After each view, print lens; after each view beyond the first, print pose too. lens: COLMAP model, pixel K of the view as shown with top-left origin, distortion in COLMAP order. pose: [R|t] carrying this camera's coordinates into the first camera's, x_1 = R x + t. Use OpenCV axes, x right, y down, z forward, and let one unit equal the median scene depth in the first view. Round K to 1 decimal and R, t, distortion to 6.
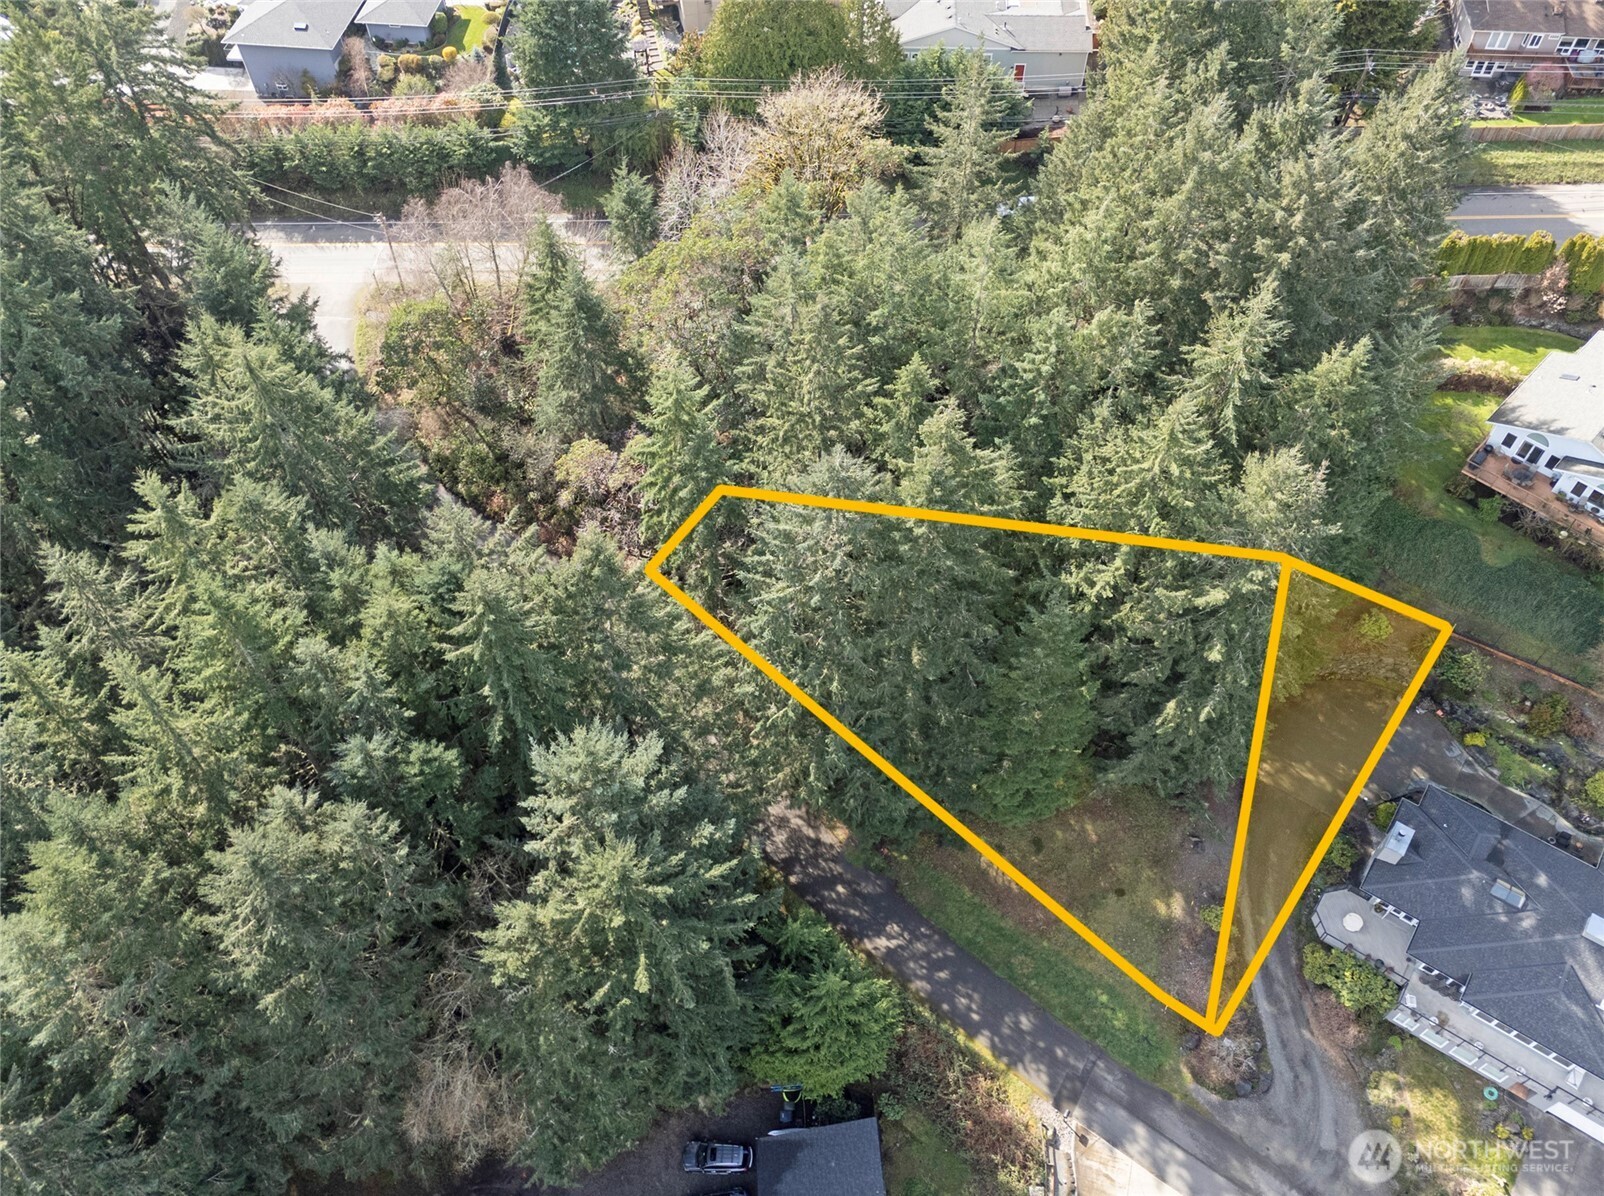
lens RADIAL K [[1158.5, 0, 788.9], [0, 1158.5, 607.5], [0, 0, 1]] dist [0.067732, -0.056941]
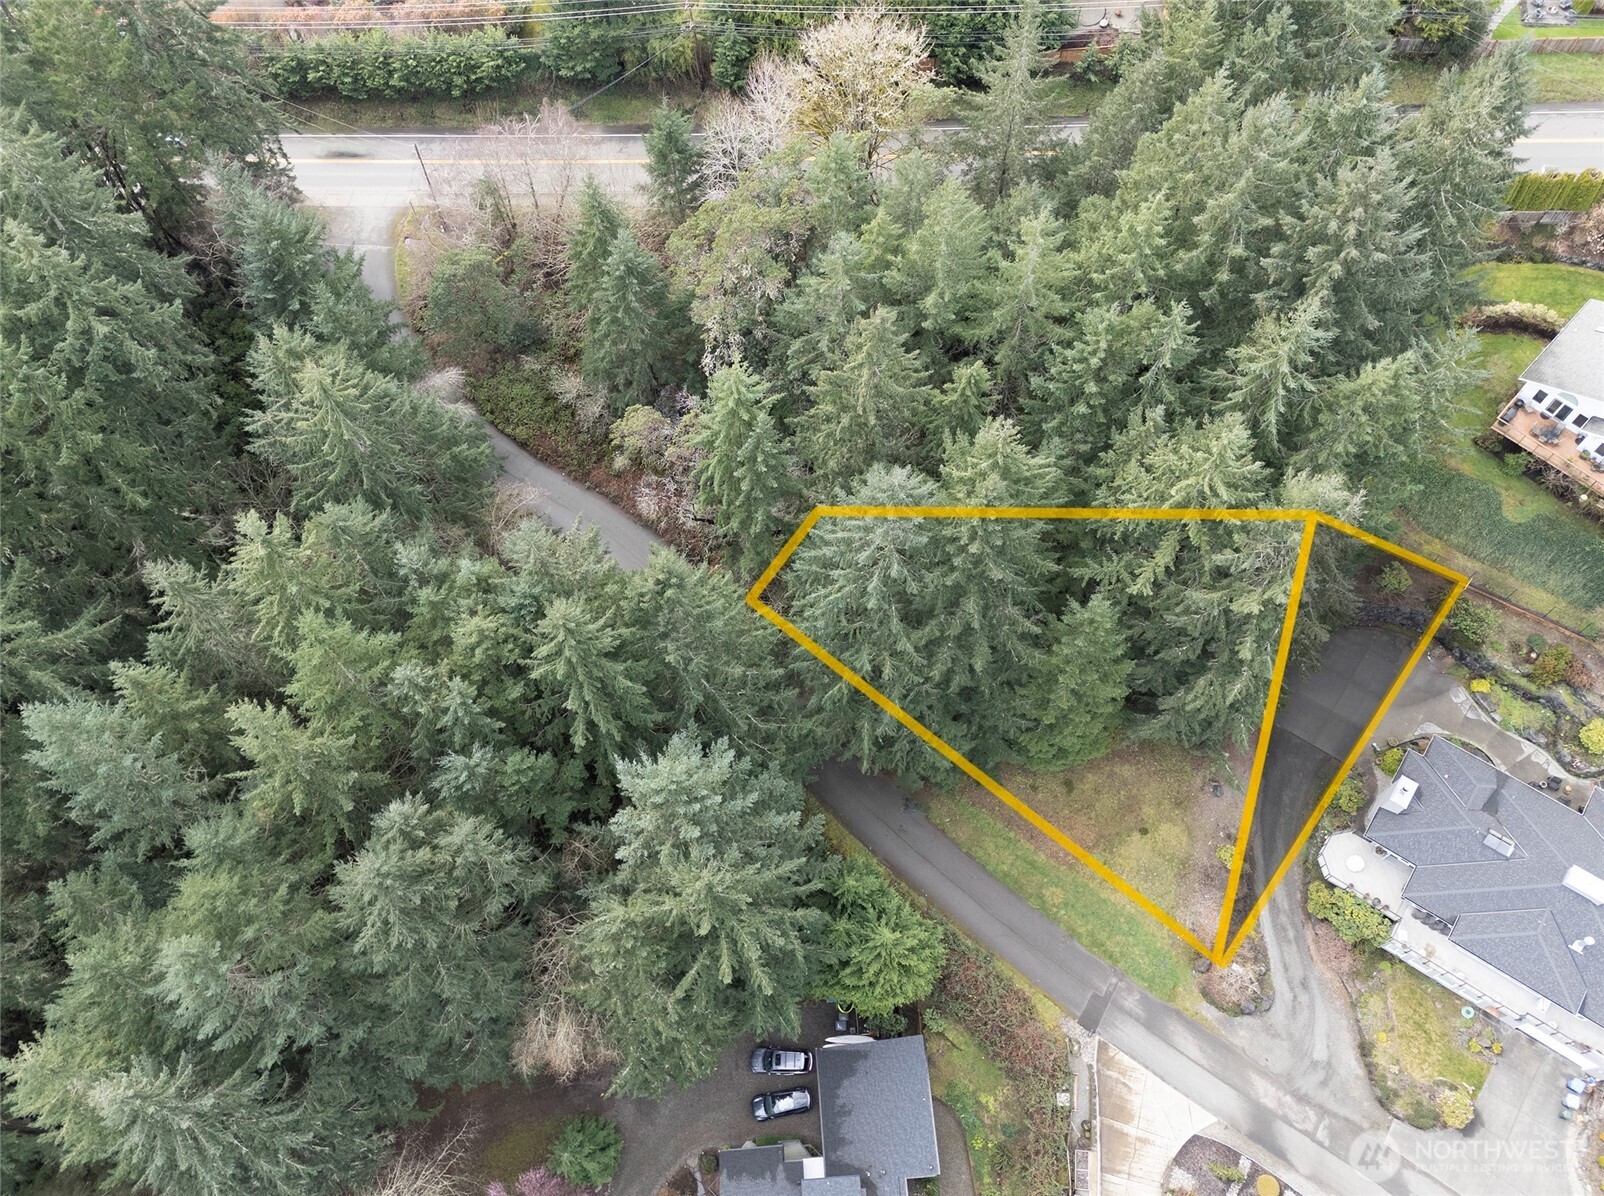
lens RADIAL K [[1136.2, 0, 802.0], [0, 1136.2, 598.0], [0, 0, 1]] dist [0.062374, -0.052385]
pose [[0.999932, -0.010975, -0.003978, -0.032310], [0.011488, 0.985720, 0.167998, -0.165348], [0.002078, -0.168032, 0.985779, -0.023657]]
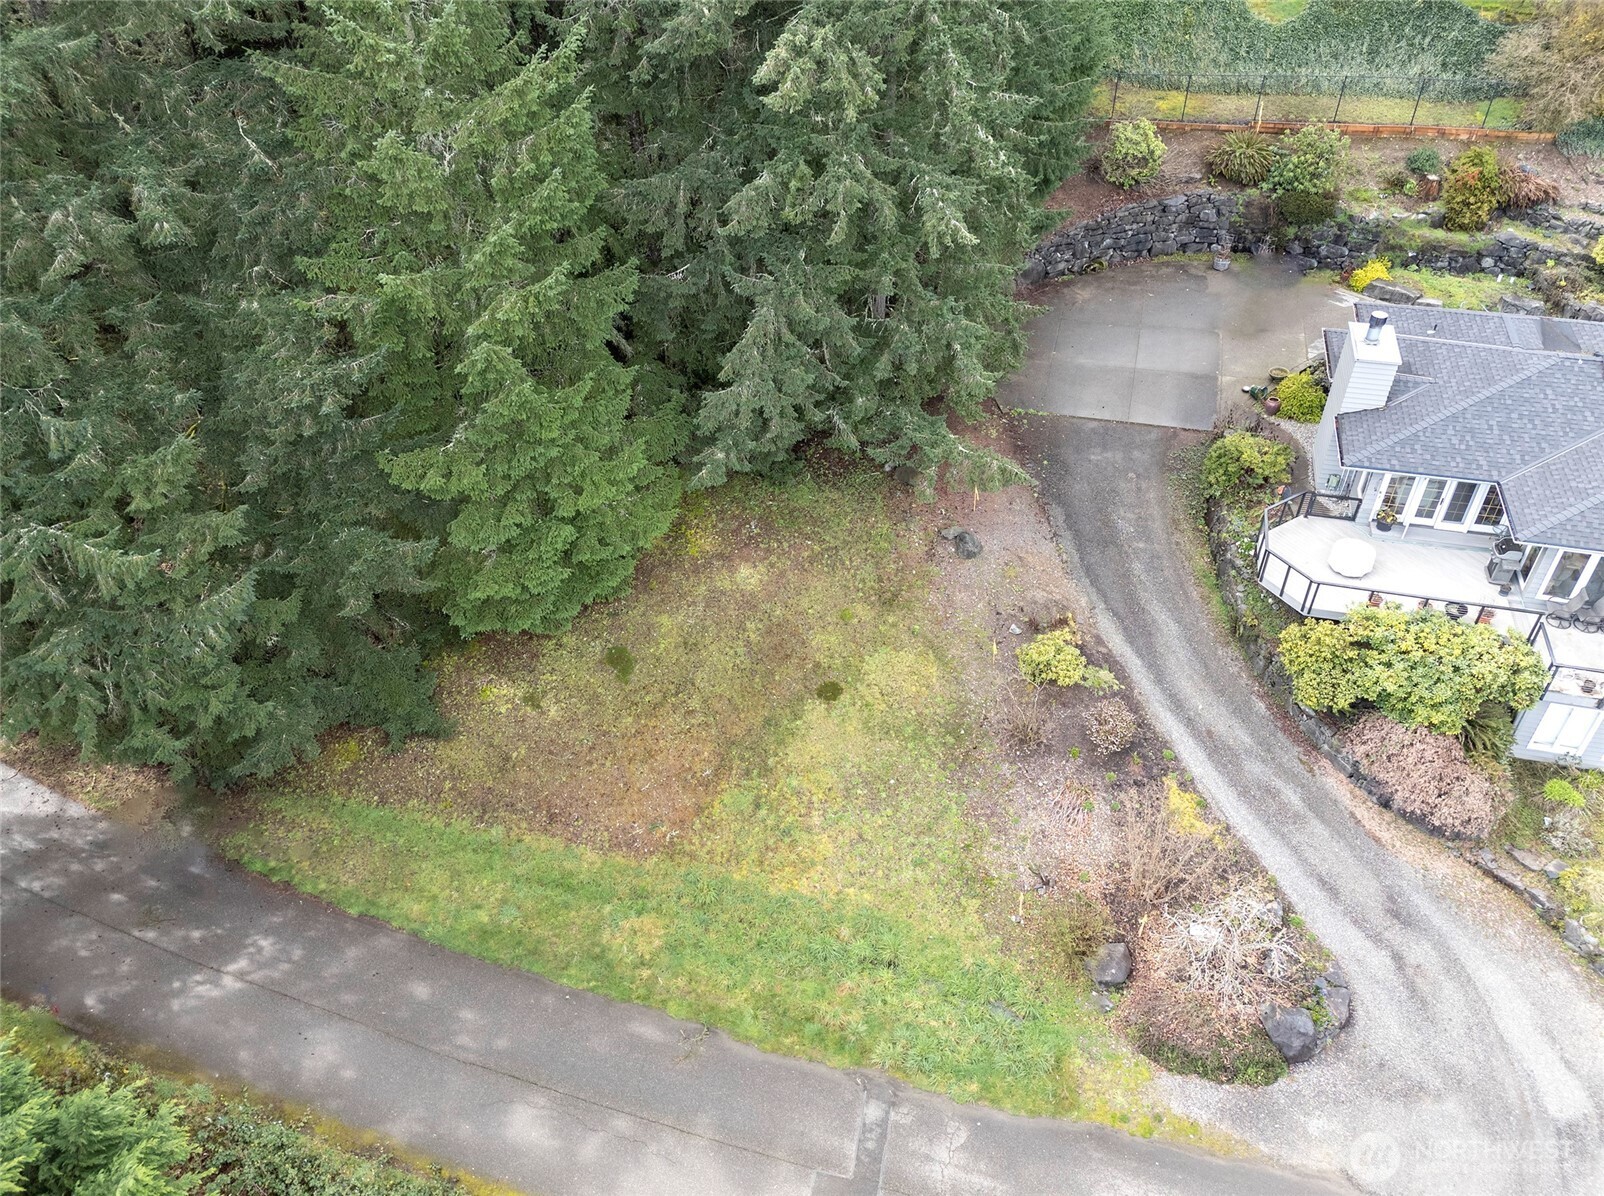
lens RADIAL K [[1158.5, 0, 788.9], [0, 1158.5, 607.5], [0, 0, 1]] dist [0.067732, -0.056941]
pose [[0.936049, -0.231050, 0.265383, 0.181590], [0.286323, 0.938536, -0.192792, 0.307859], [-0.204527, 0.256448, 0.944671, 0.655964]]
